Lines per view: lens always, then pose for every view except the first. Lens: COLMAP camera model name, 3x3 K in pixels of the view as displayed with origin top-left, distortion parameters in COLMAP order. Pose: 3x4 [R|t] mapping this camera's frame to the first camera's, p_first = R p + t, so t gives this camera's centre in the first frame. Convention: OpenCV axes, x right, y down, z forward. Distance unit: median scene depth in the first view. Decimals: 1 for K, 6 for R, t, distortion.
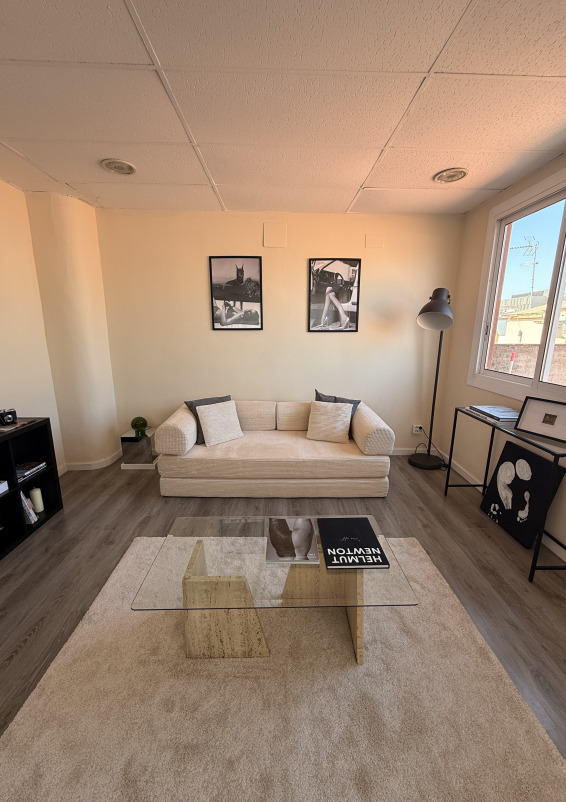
lens RADIAL K [[320.3, 0, 283.2], [0, 320.3, 399.2], [0, 0, 1]] dist [0.000960, -0.000151]
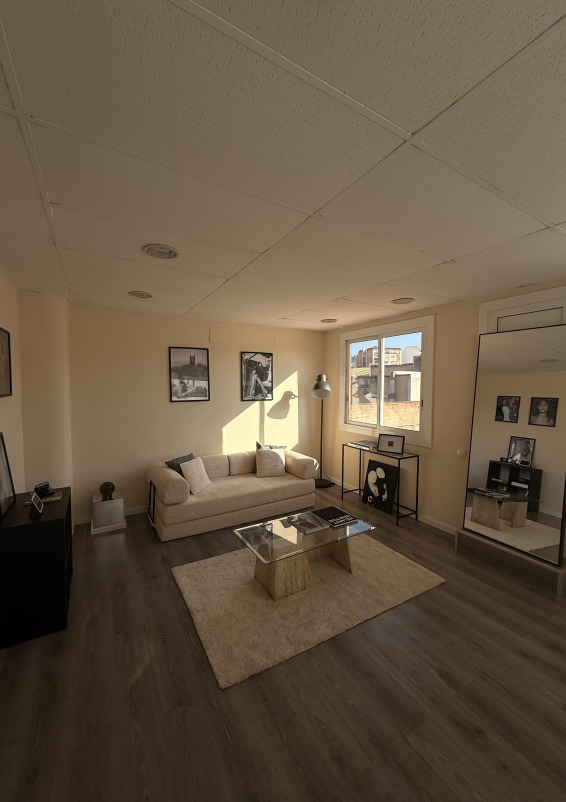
lens RADIAL K [[320.3, 0, 283.2], [0, 320.3, 399.2], [0, 0, 1]] dist [0.000960, -0.000151]
pose [[0.871048, -0.027614, 0.490420, -0.468153], [0.109607, 0.984171, -0.139260, -0.005130], [-0.478812, 0.175055, 0.860288, -0.299365]]
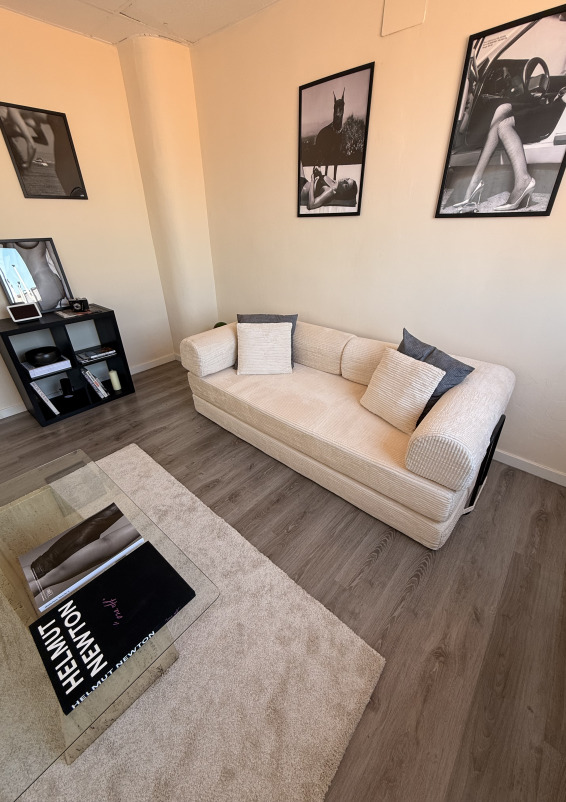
lens RADIAL K [[320.3, 0, 283.2], [0, 320.3, 399.2], [0, 0, 1]] dist [0.000960, -0.000151]
pose [[0.740407, 0.318984, -0.591647, 0.318850], [-0.131294, 0.931898, 0.338124, -0.078188], [0.659211, -0.172670, 0.731865, 0.404201]]
